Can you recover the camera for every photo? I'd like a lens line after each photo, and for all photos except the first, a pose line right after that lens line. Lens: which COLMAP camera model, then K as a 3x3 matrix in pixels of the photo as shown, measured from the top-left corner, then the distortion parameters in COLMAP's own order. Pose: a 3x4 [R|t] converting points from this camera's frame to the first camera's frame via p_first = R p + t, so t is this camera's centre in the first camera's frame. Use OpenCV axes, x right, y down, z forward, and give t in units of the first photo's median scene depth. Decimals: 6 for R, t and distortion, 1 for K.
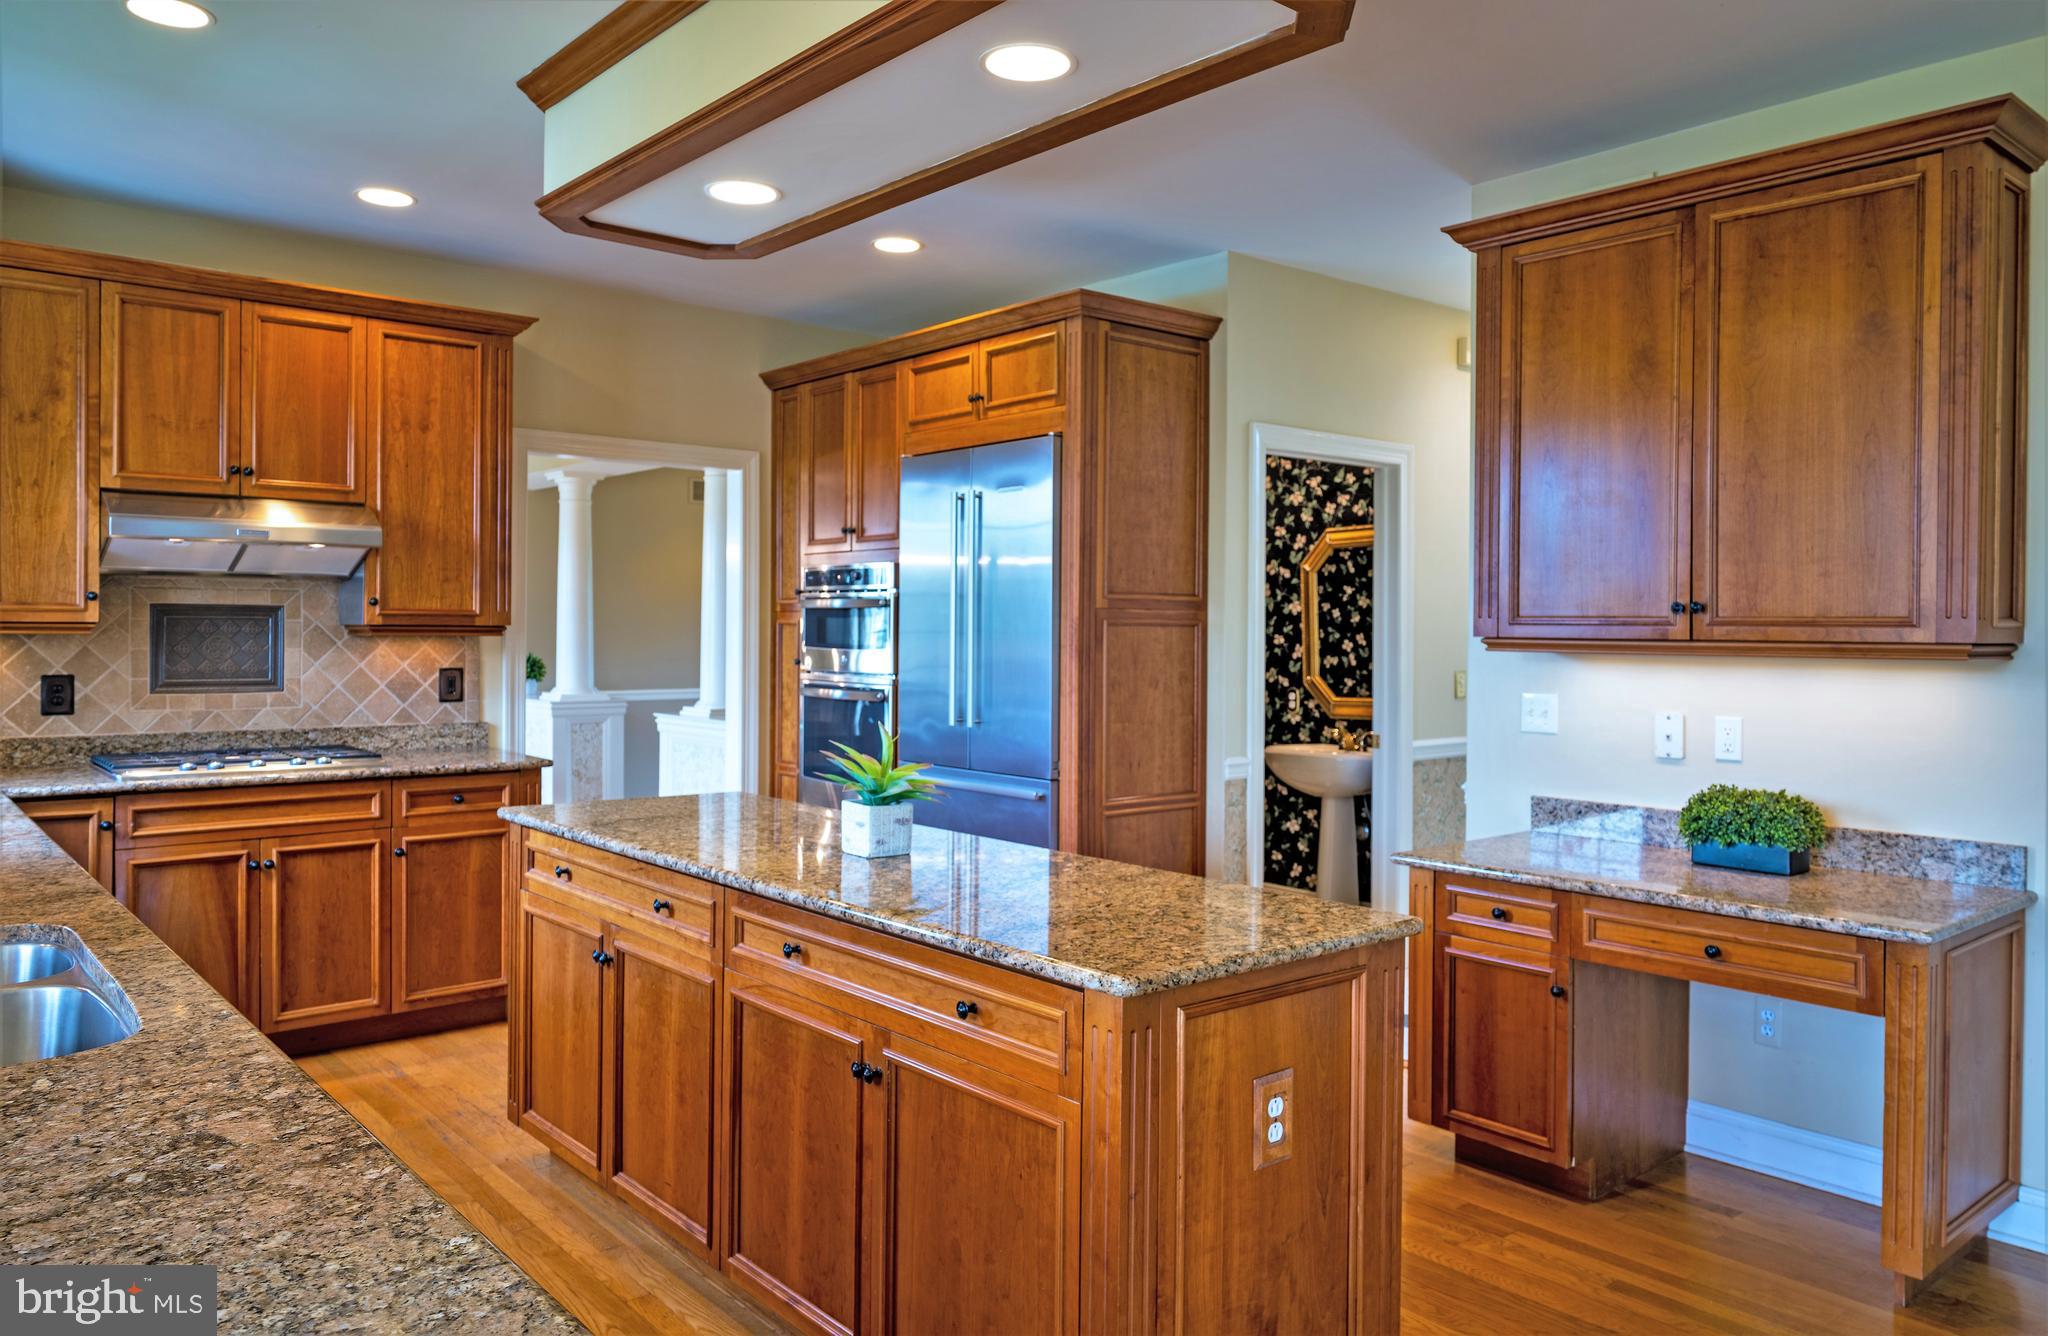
lens RADIAL K [[1443.2, 0, 1042.5], [0, 1443.2, 632.7], [0, 0, 1]] dist [0.010401, -0.003865]
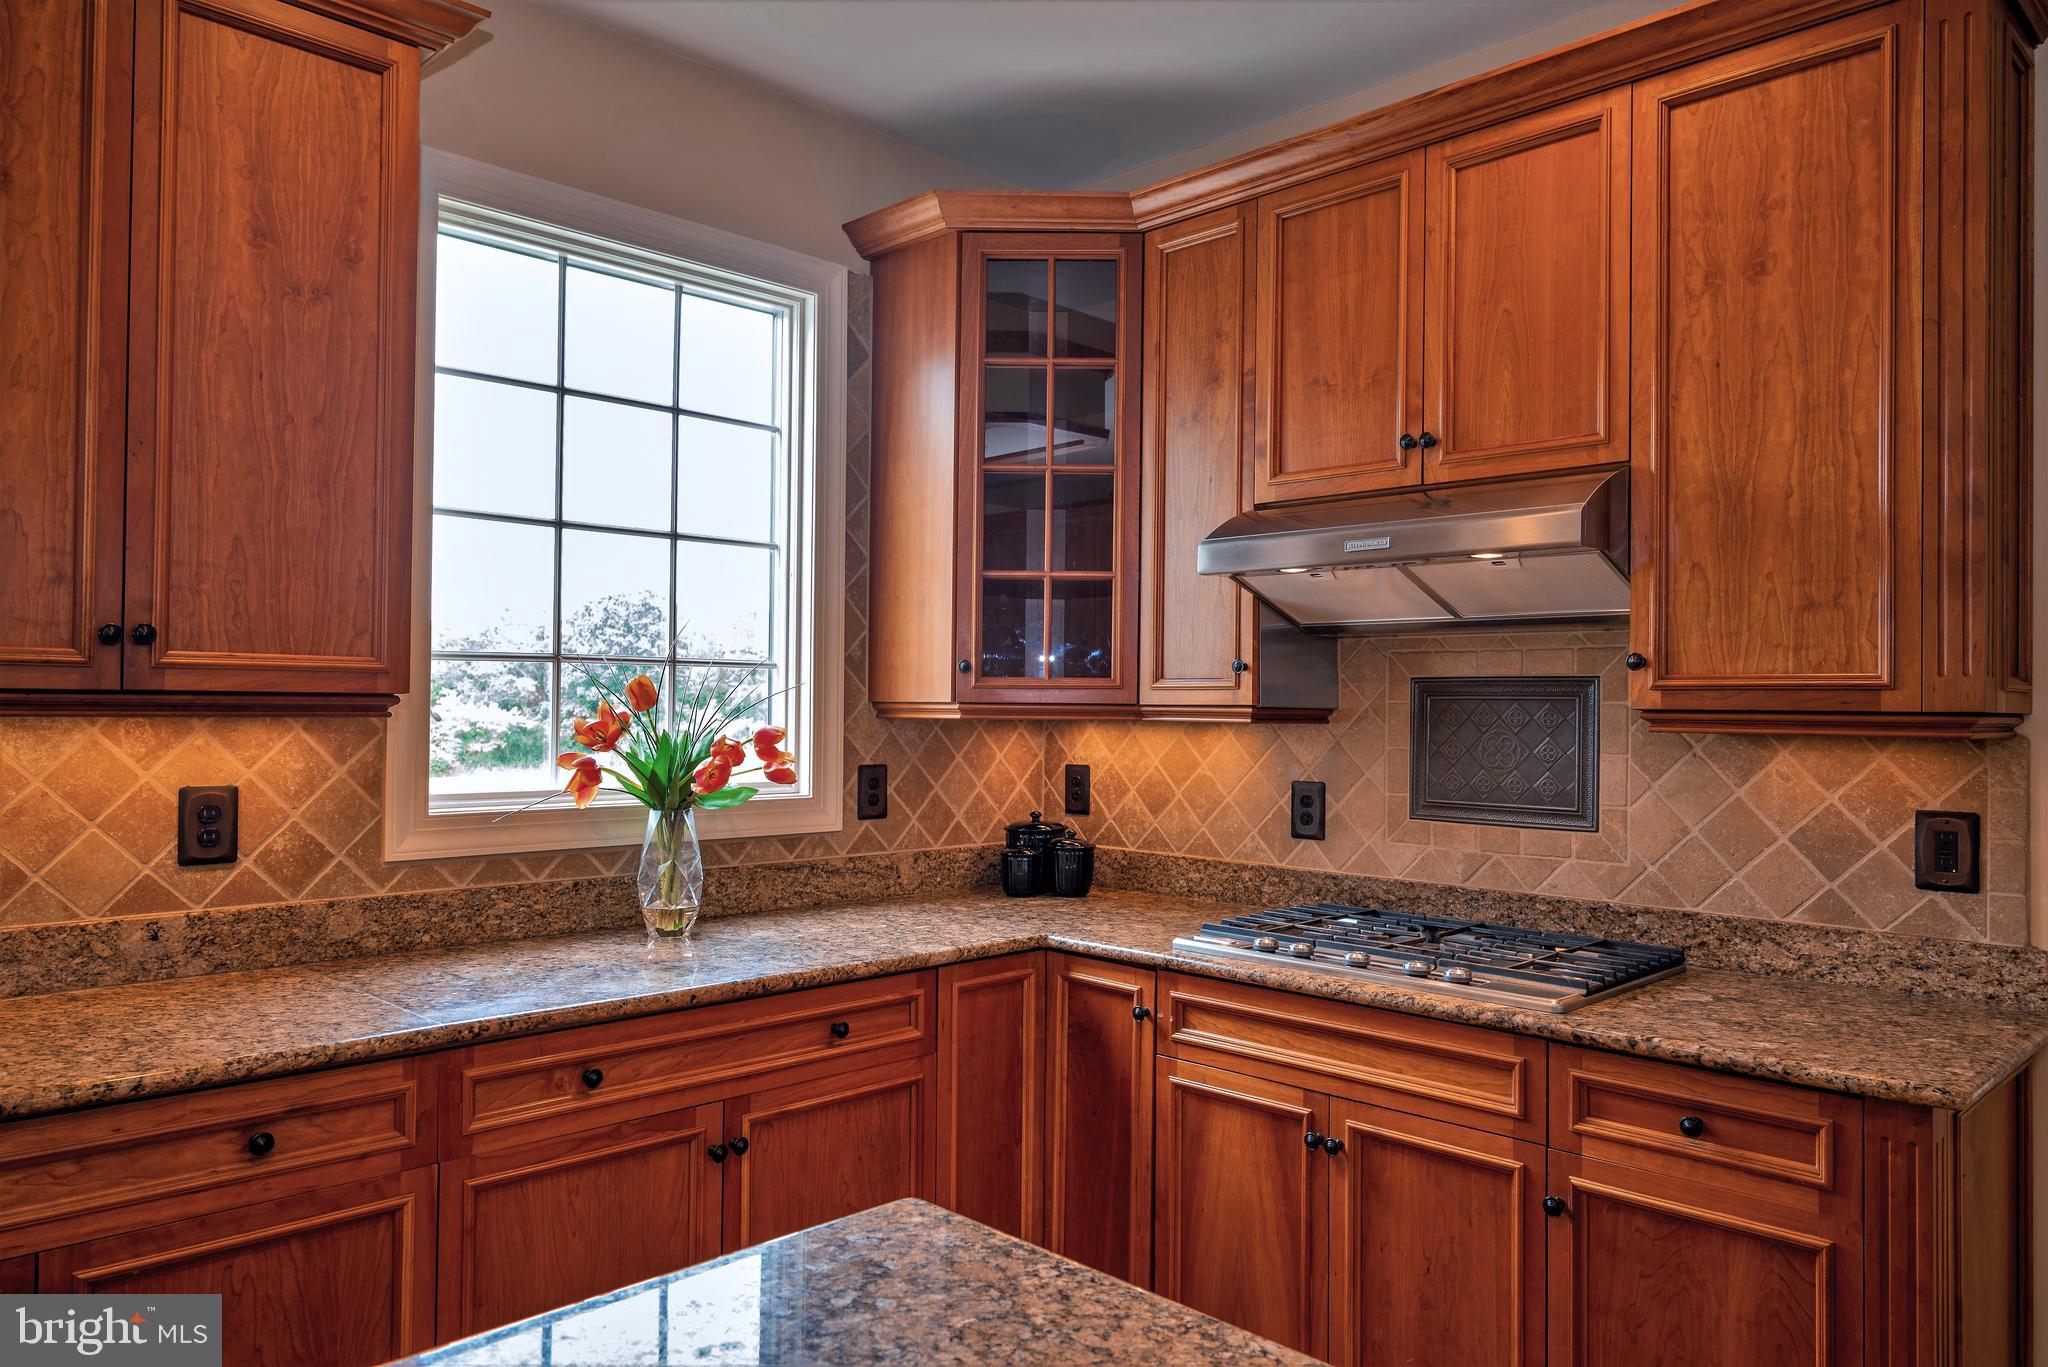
lens RADIAL K [[1409.1, 0, 1007.3], [0, 1409.1, 687.5], [0, 0, 1]] dist [0.009817, 0.001413]
pose [[0.075872, -0.020459, -0.996908, -0.010154], [-0.012670, 0.999689, -0.021480, -0.000065], [0.997037, 0.014261, 0.075589, 0.889259]]
